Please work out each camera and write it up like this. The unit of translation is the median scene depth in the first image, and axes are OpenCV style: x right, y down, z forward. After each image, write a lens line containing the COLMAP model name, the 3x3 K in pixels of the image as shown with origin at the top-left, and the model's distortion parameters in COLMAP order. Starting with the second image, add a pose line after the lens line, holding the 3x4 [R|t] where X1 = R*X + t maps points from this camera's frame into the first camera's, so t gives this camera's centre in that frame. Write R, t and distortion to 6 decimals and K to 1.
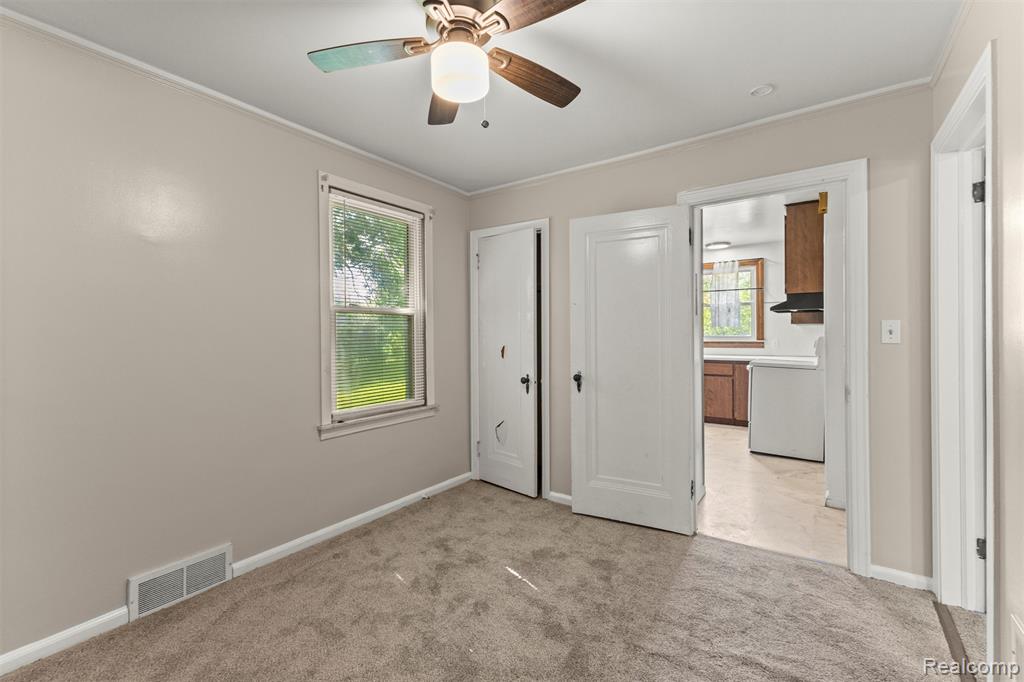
lens RADIAL K [[435.9, 0, 514.5], [0, 435.9, 338.7], [0, 0, 1]] dist [-0.000308, 0.000284]
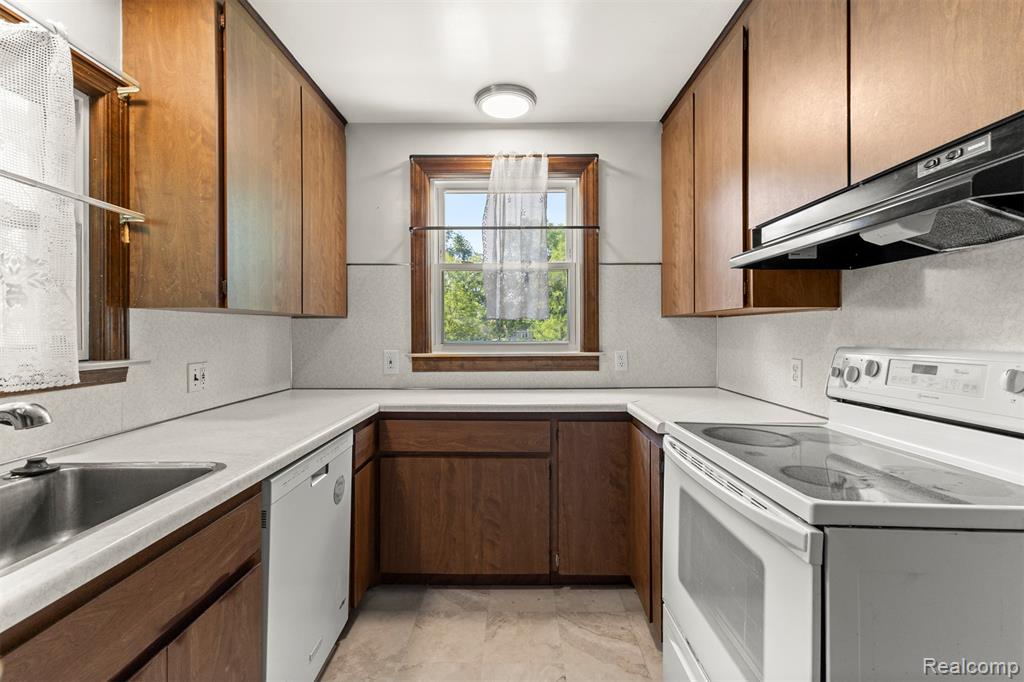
lens RADIAL K [[435.9, 0, 510.7], [0, 435.9, 339.2], [0, 0, 1]] dist [-0.000308, 0.000284]
pose [[0.836079, -0.000292, 0.548608, 0.253056], [-0.000141, 1.000000, 0.000747, -0.008802], [-0.548609, -0.000702, 0.836079, 0.655287]]
